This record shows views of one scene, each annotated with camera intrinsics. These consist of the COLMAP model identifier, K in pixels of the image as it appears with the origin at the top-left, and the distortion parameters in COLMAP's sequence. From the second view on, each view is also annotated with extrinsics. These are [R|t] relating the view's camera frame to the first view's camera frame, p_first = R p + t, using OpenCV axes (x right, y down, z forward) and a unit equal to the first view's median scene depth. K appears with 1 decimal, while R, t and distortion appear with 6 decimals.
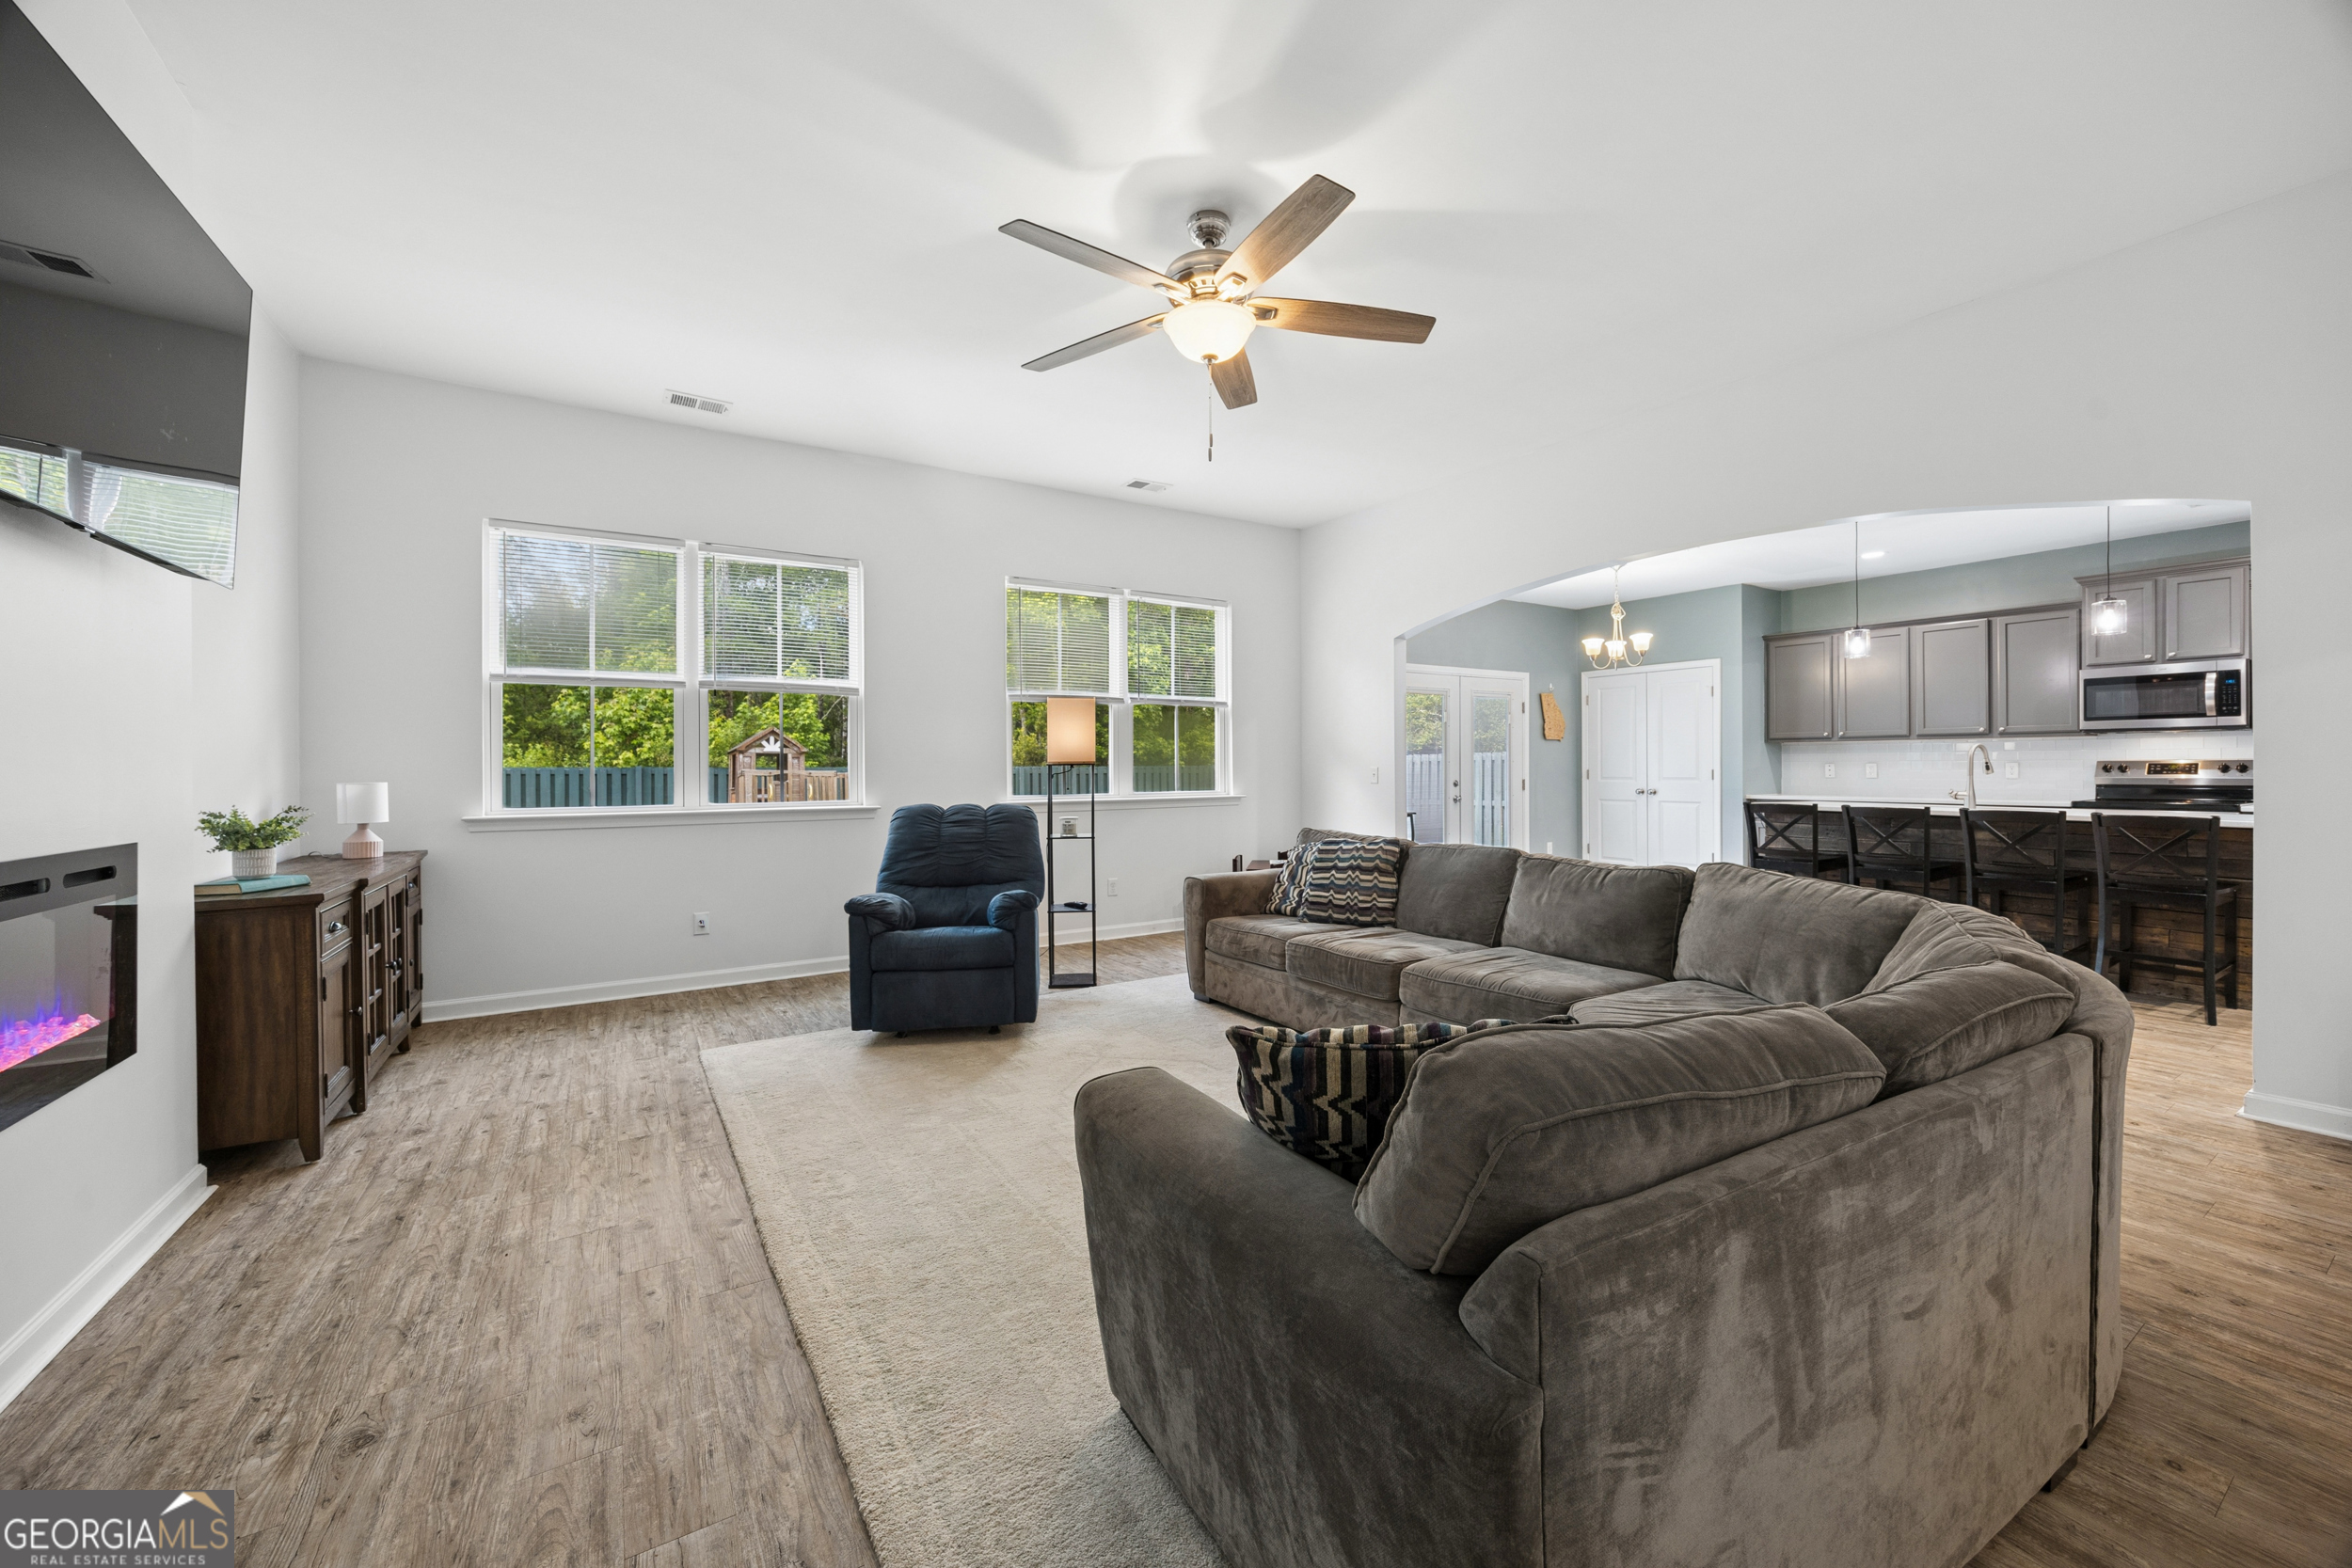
lens RADIAL K [[900.4, 0, 1189.8], [0, 900.4, 762.3], [0, 0, 1]] dist [0.000171, 0.000221]
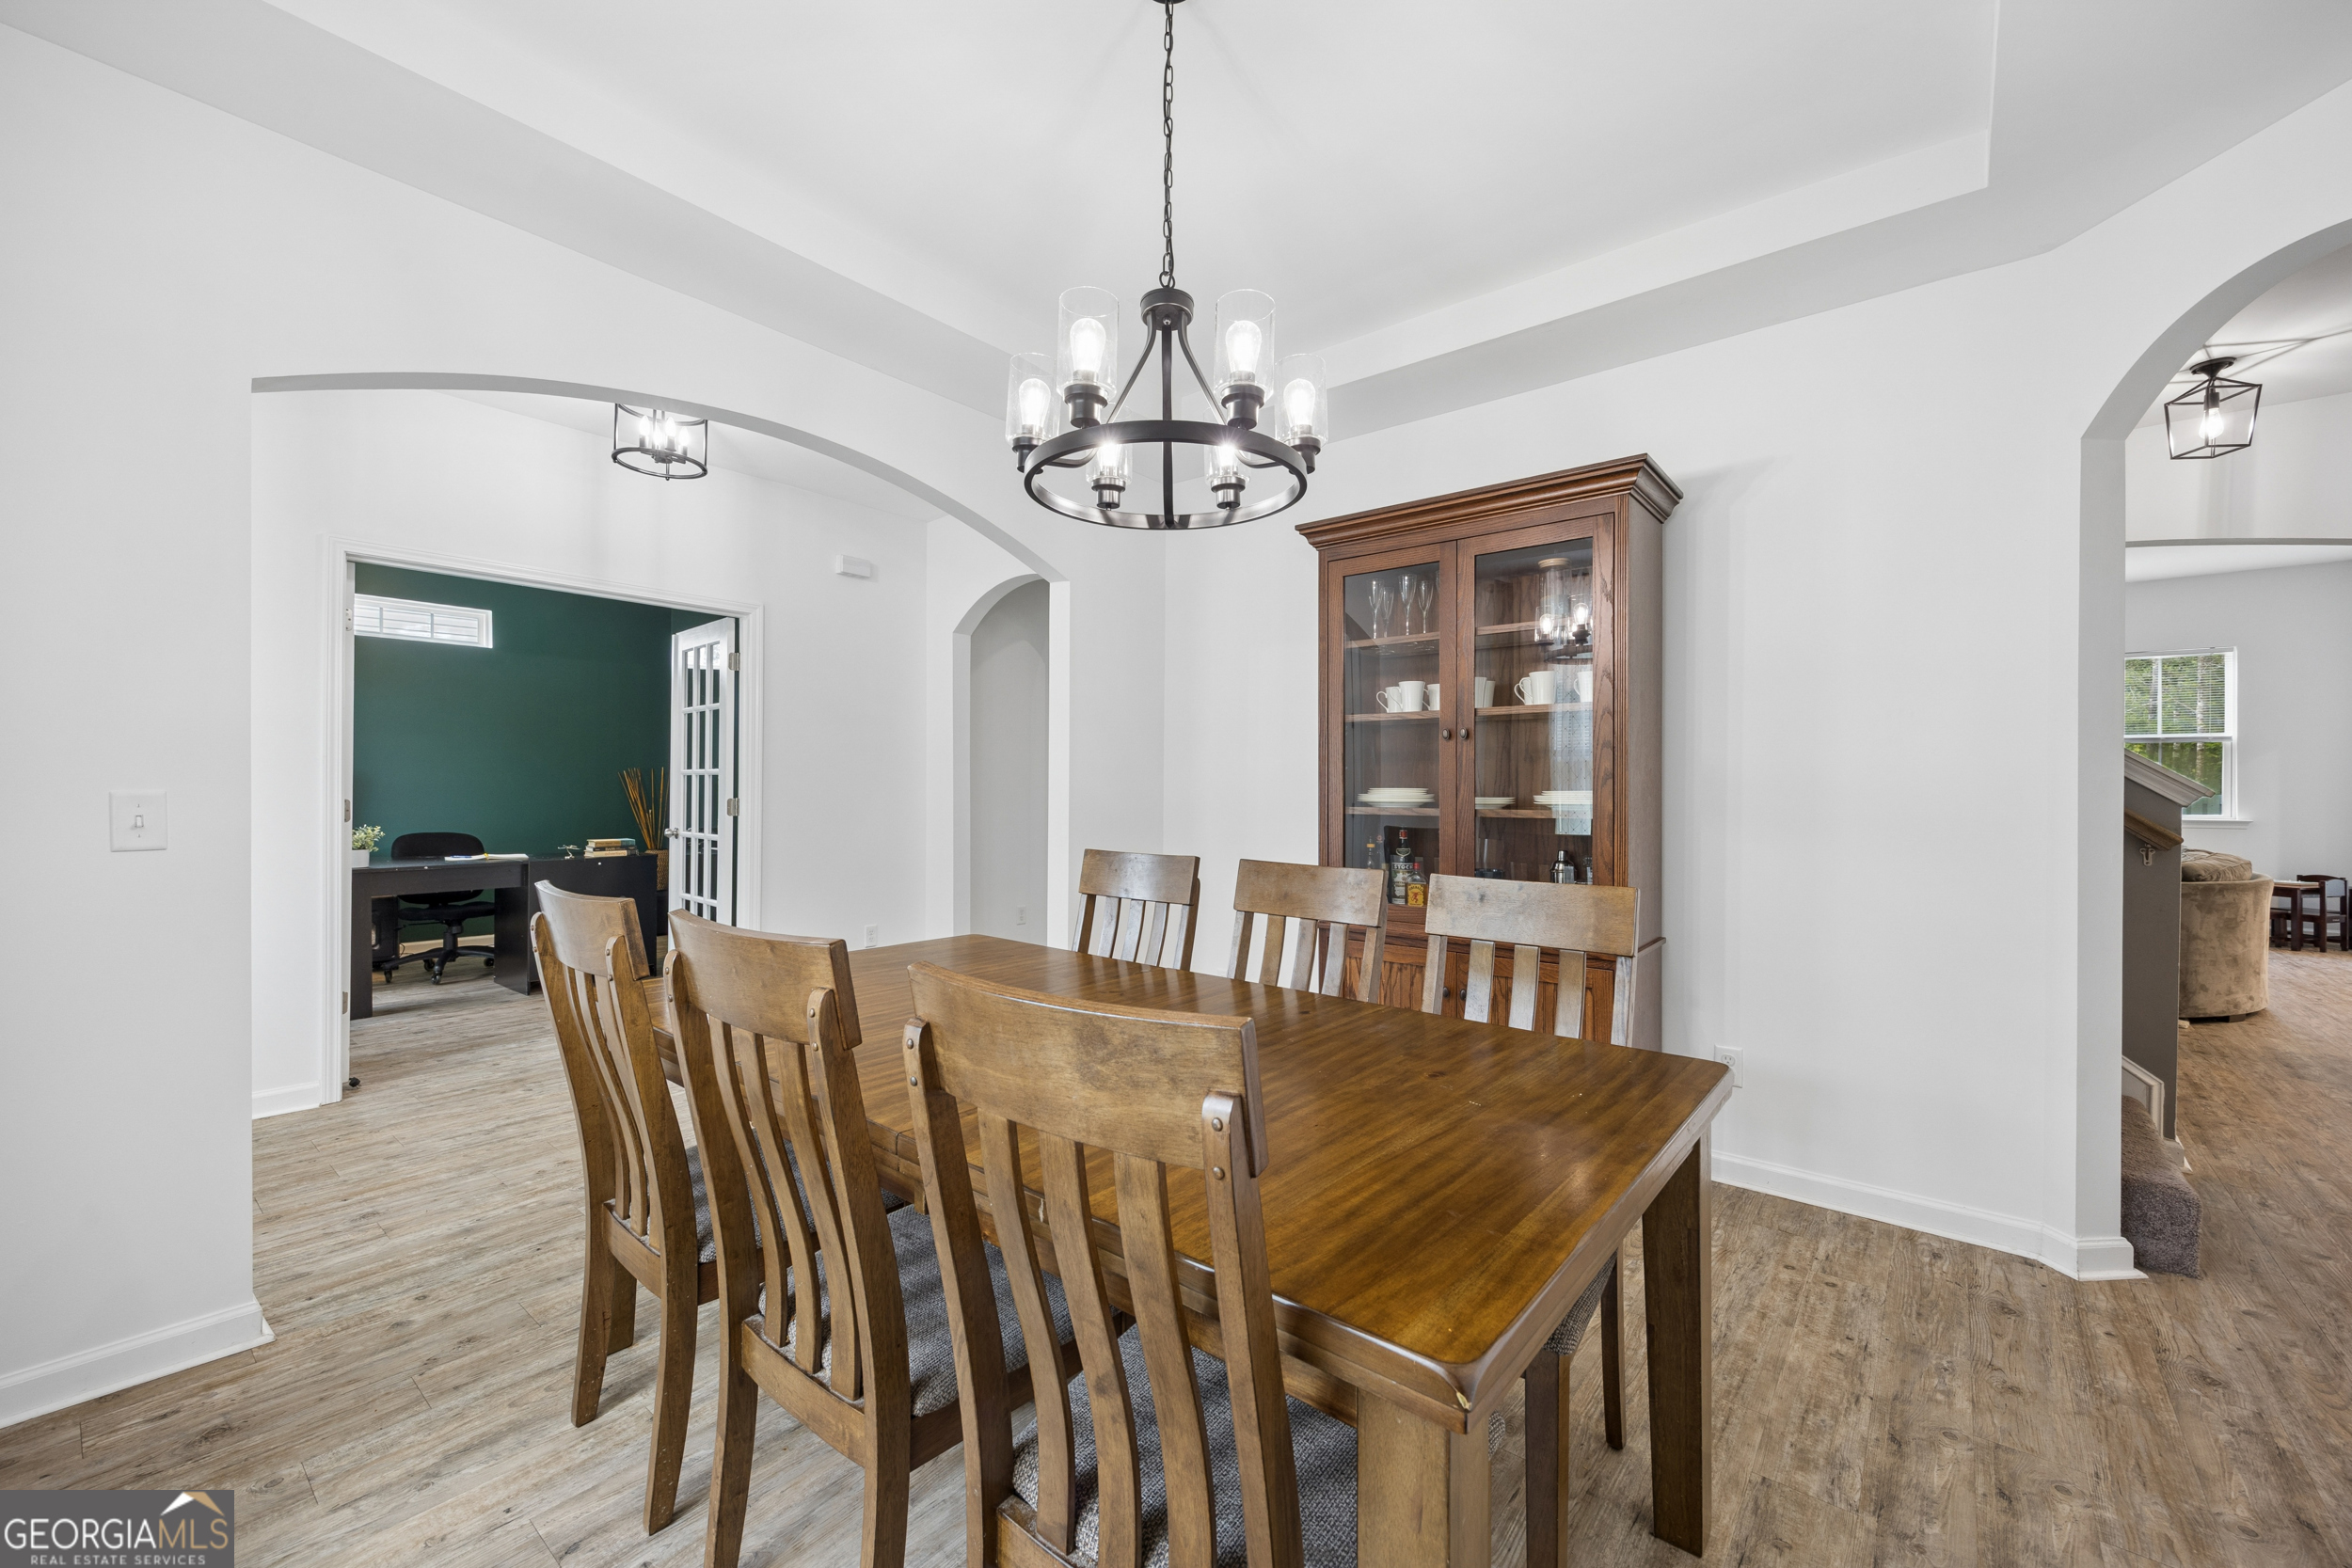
lens RADIAL K [[923.8, 0, 1178.5], [0, 923.8, 801.5], [0, 0, 1]] dist [-0.000206, -0.000228]
pose [[0.303438, 0.017508, -0.952690, 0.895370], [-0.006449, 0.999846, 0.016321, 0.003202], [0.952829, 0.001191, 0.303505, -0.701658]]
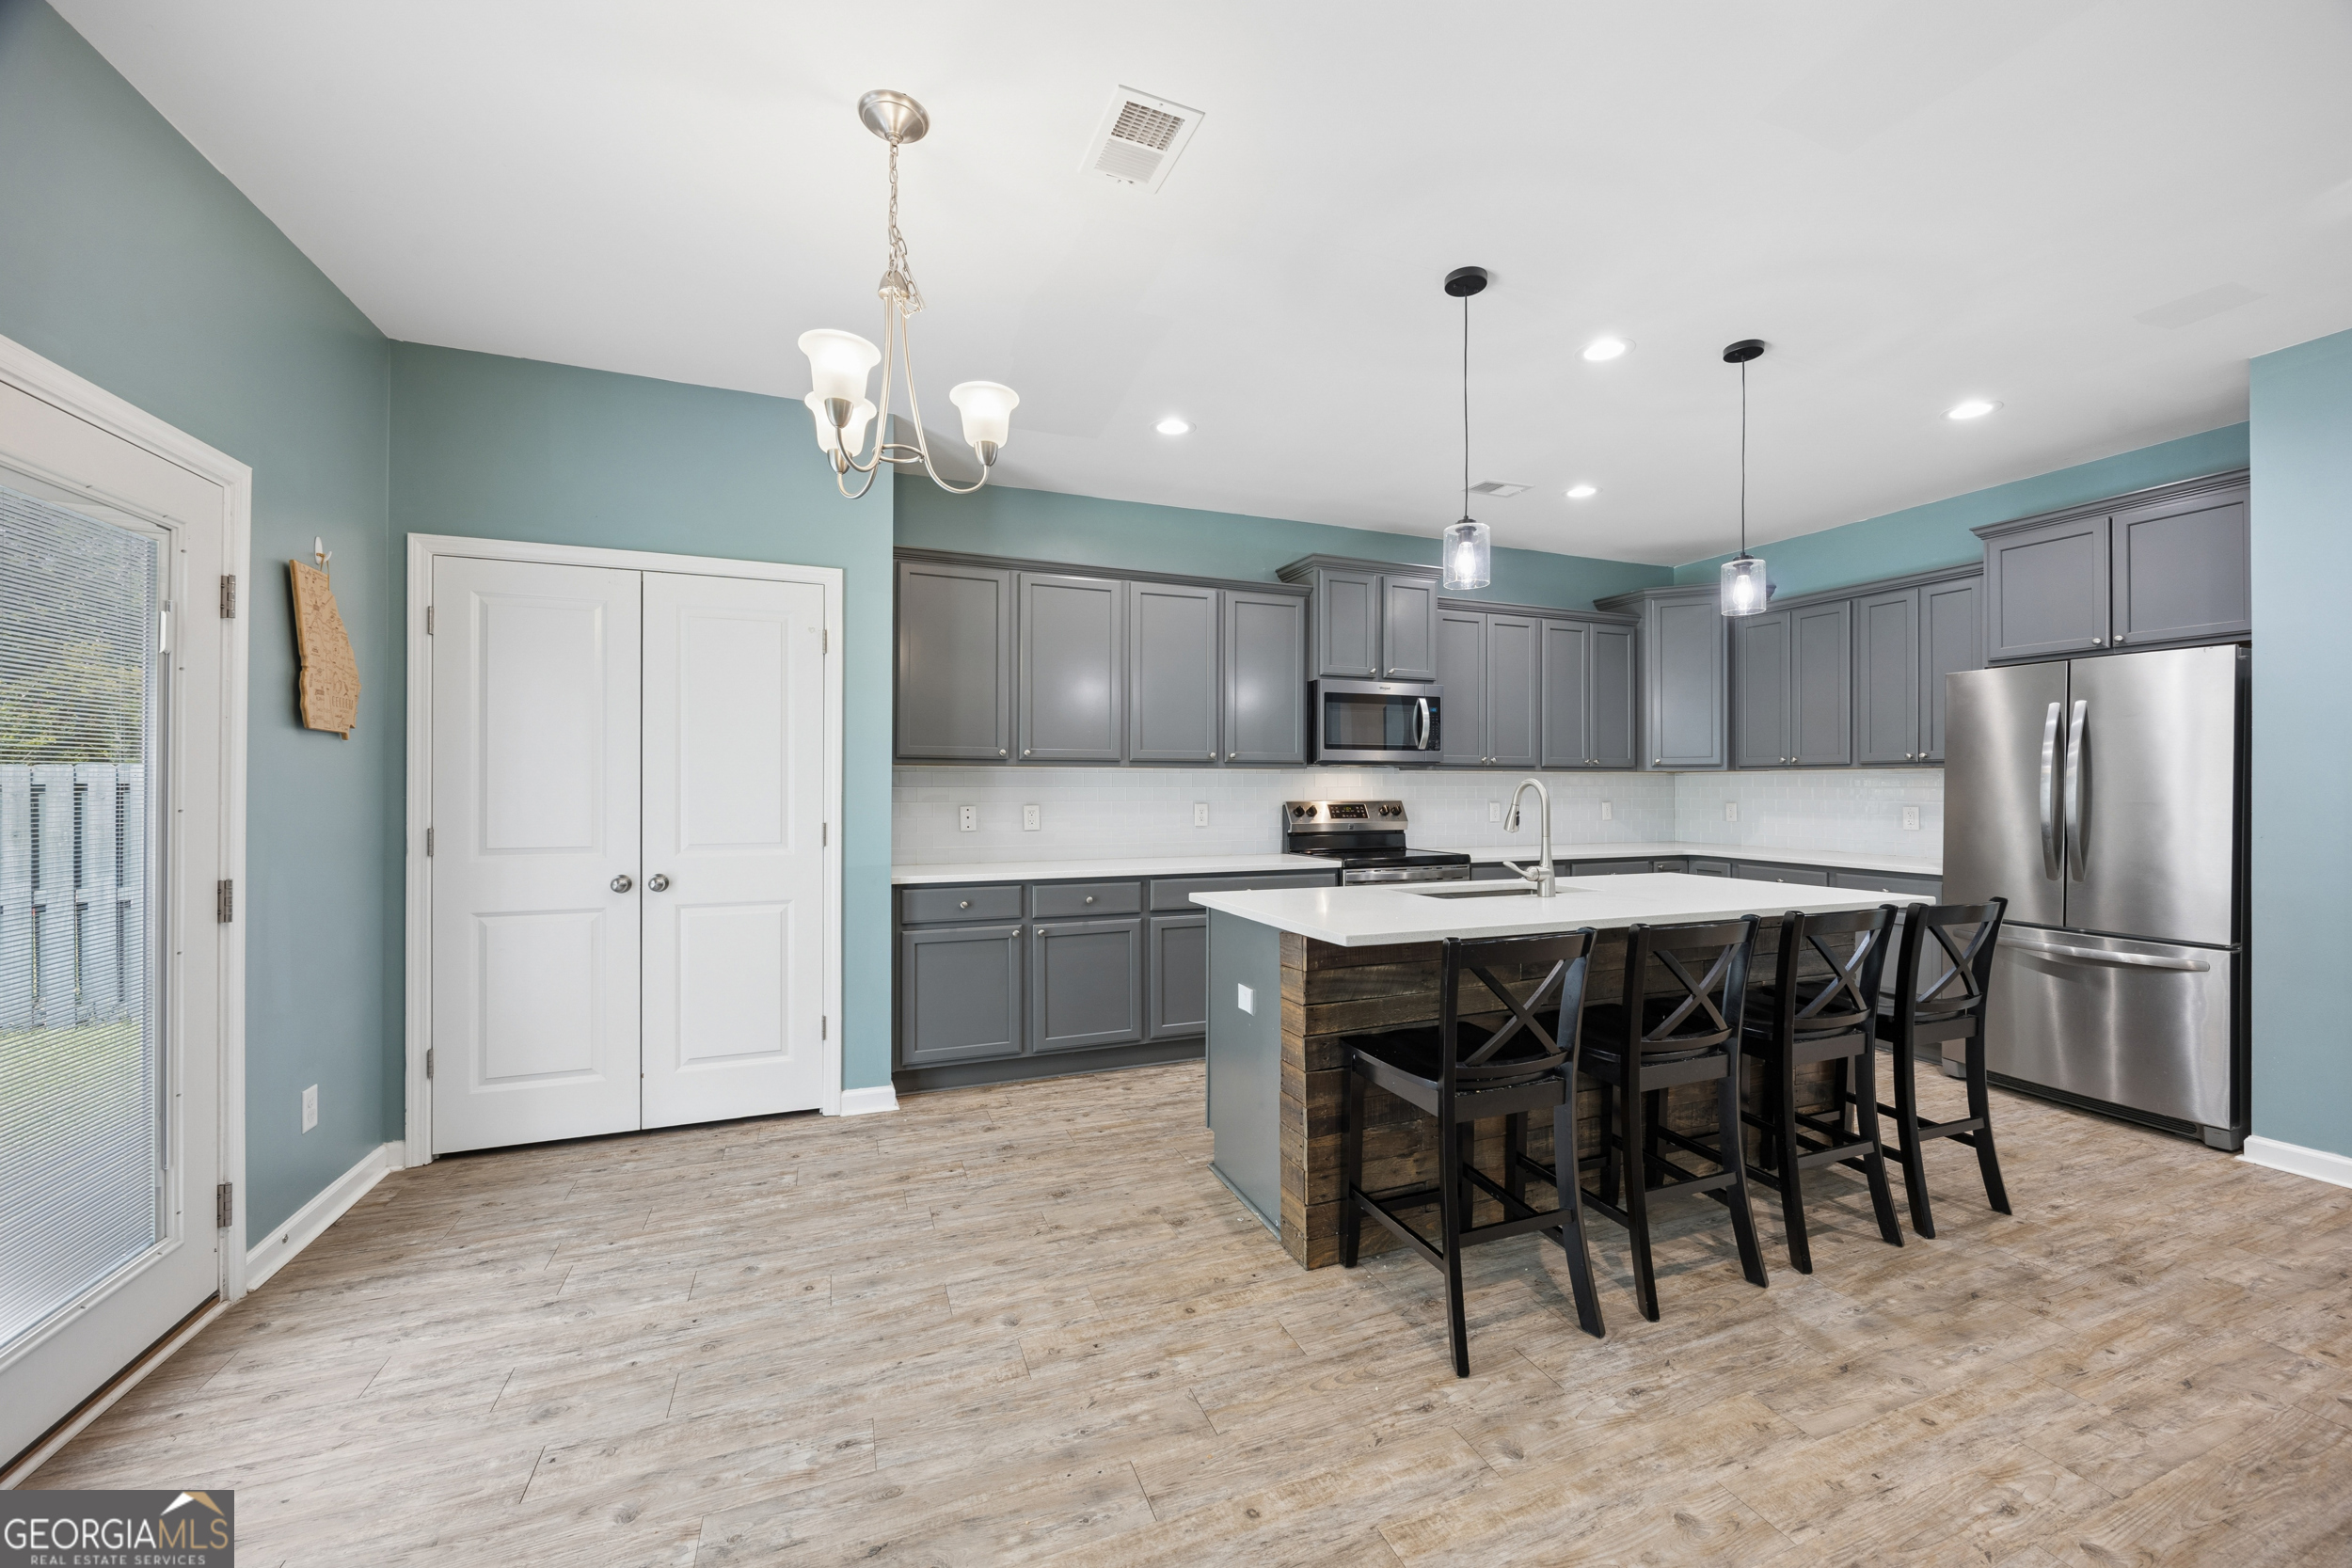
lens RADIAL K [[908.6, 0, 1202.8], [0, 908.6, 780.8], [0, 0, 1]] dist [-0.001161, 0.000036]
pose [[0.186004, 0.011565, 0.982481, 0.264923], [-0.004655, 0.999930, -0.010889, -0.011599], [-0.982538, -0.002548, 0.186045, 1.056686]]
